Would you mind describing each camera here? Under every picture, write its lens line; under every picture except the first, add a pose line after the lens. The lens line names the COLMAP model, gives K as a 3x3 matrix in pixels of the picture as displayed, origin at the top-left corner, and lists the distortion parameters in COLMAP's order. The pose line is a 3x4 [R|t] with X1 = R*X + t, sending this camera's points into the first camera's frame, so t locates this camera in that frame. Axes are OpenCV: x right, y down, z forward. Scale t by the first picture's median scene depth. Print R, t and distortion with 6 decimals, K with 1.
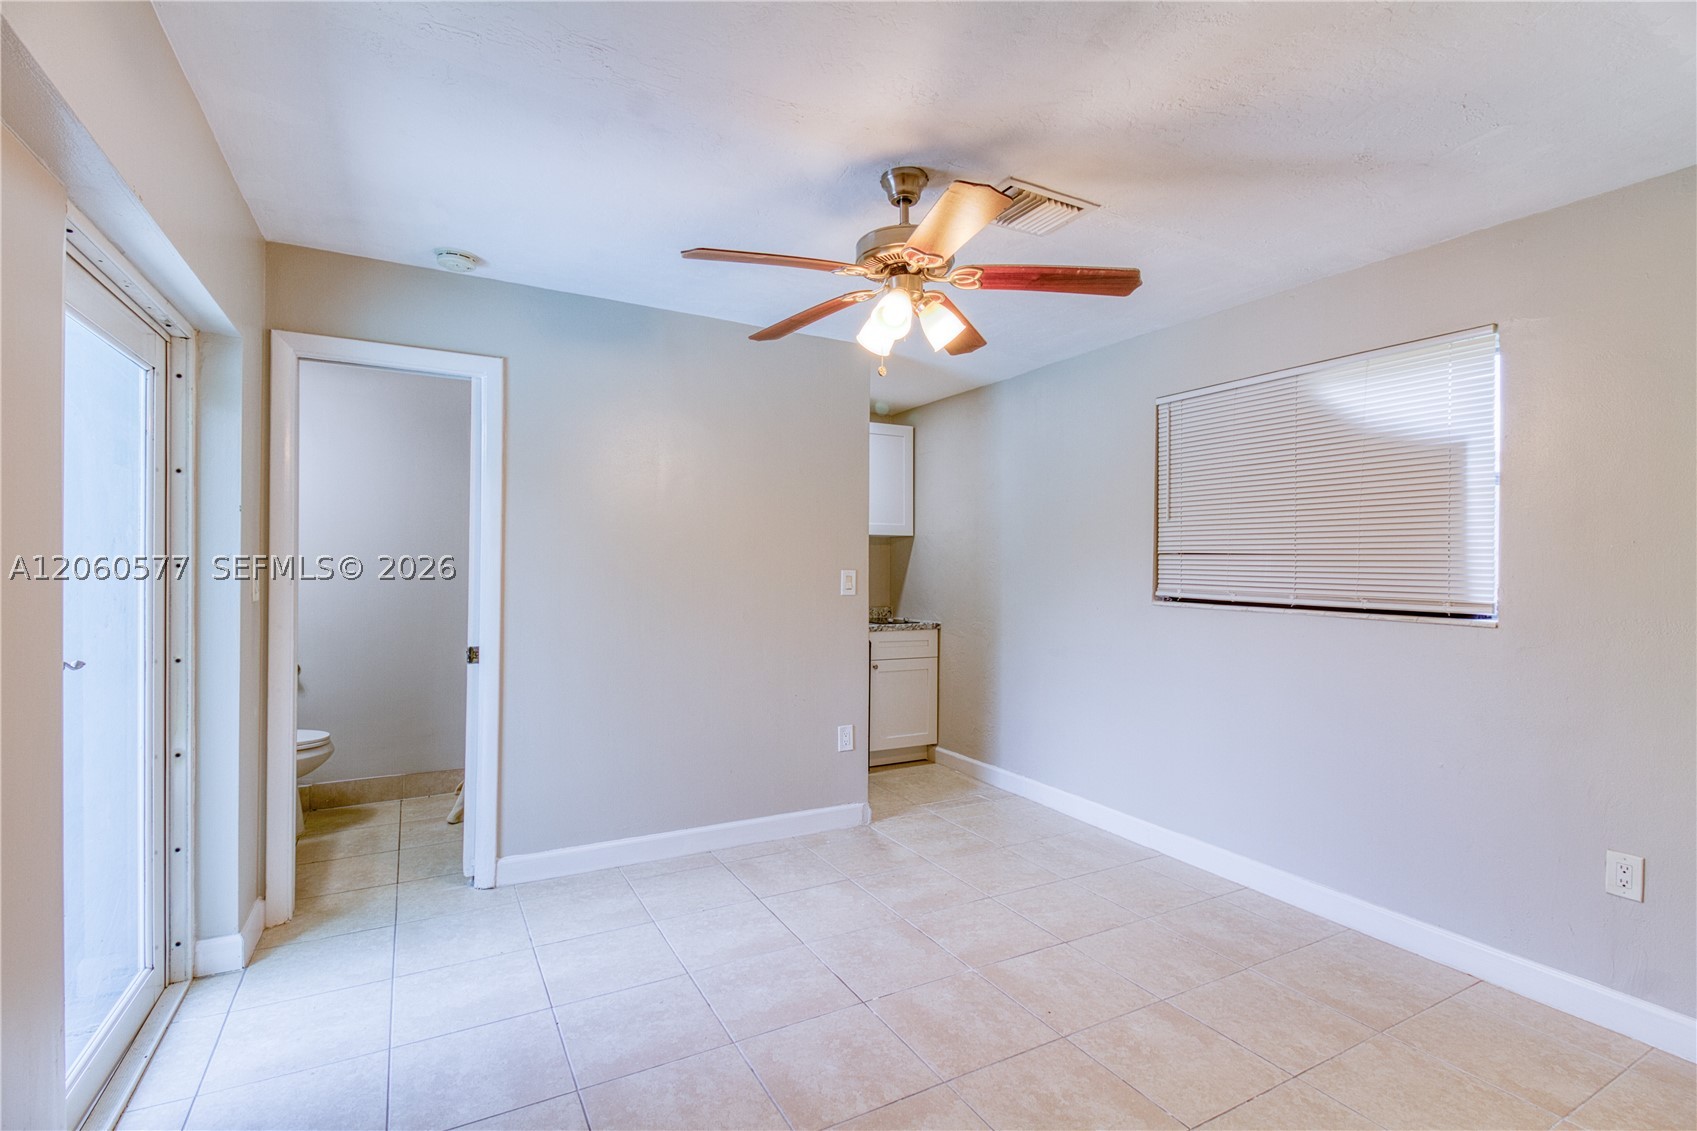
lens RADIAL K [[810.7, 0, 857.4], [0, 810.7, 573.1], [0, 0, 1]] dist [0.000548, -0.000561]
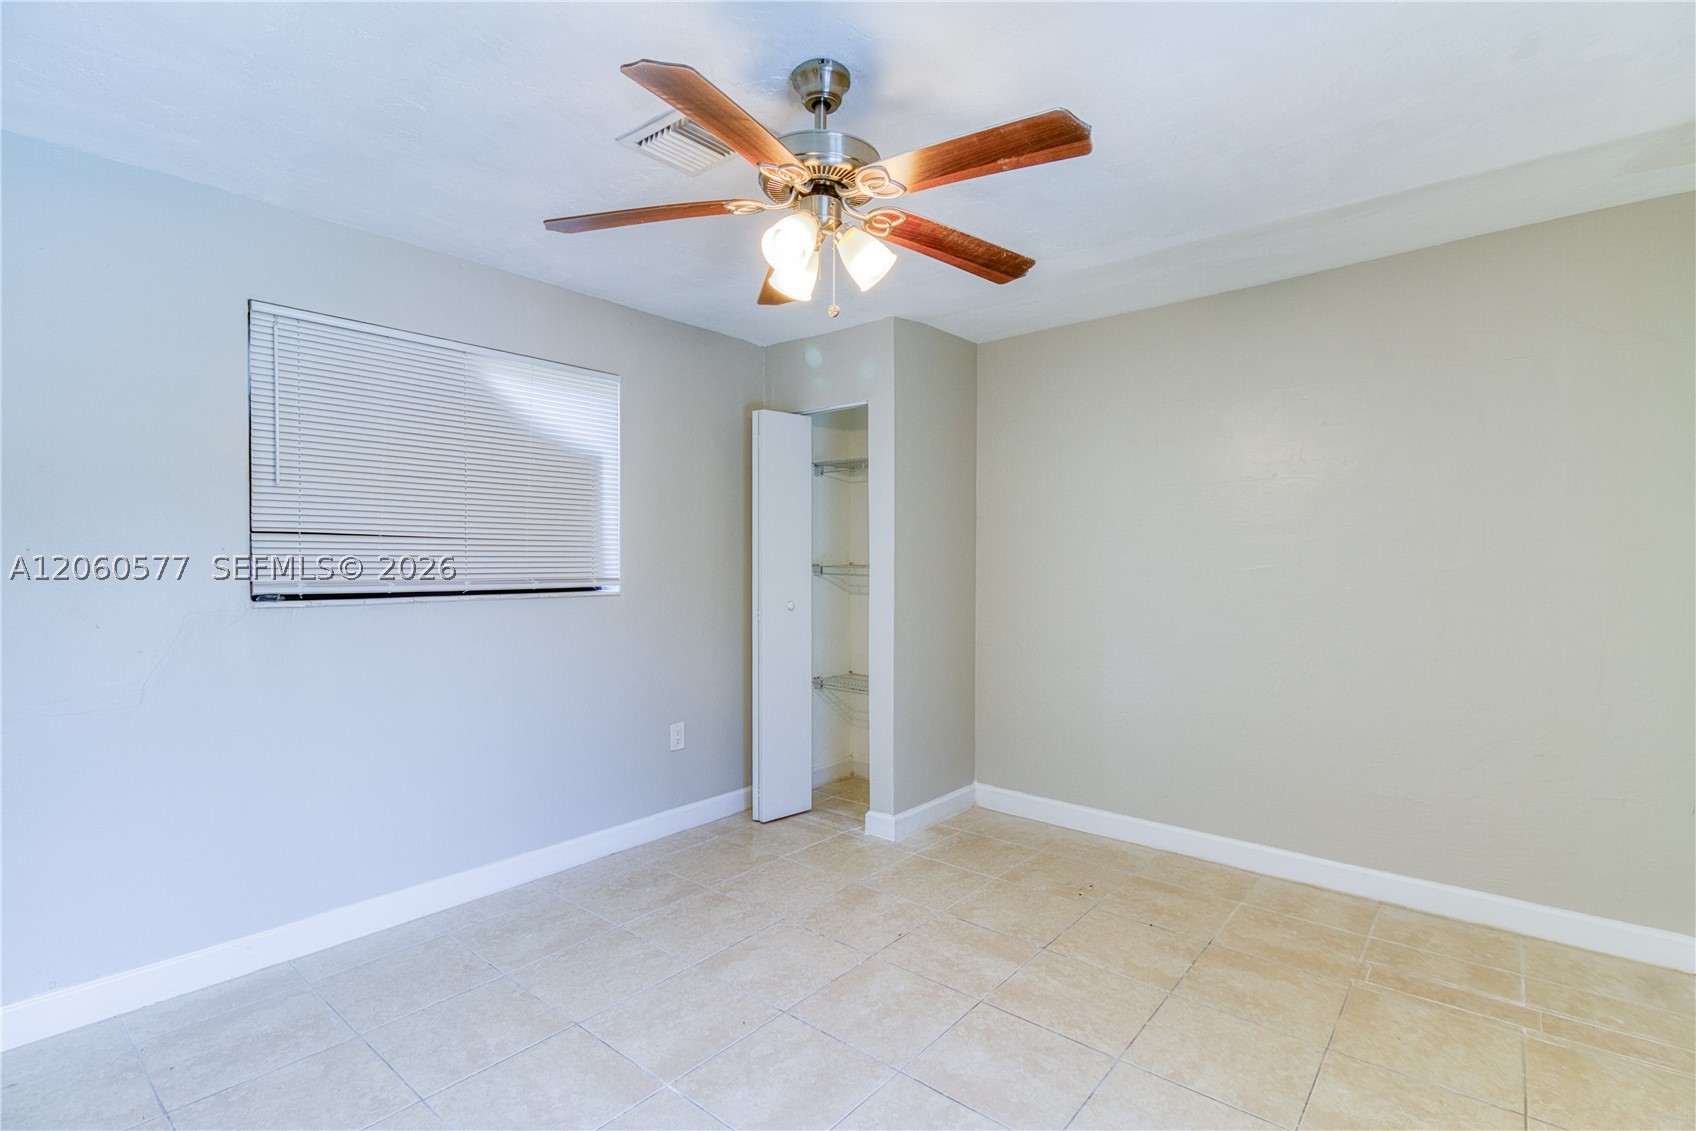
lens RADIAL K [[781.6, 0, 849.7], [0, 781.6, 570.8], [0, 0, 1]] dist [-0.003116, -0.001526]
pose [[-0.371525, -0.023603, 0.928123, -0.544806], [0.006740, 0.999582, 0.028118, -0.008531], [-0.928398, 0.016702, -0.371211, 1.030019]]
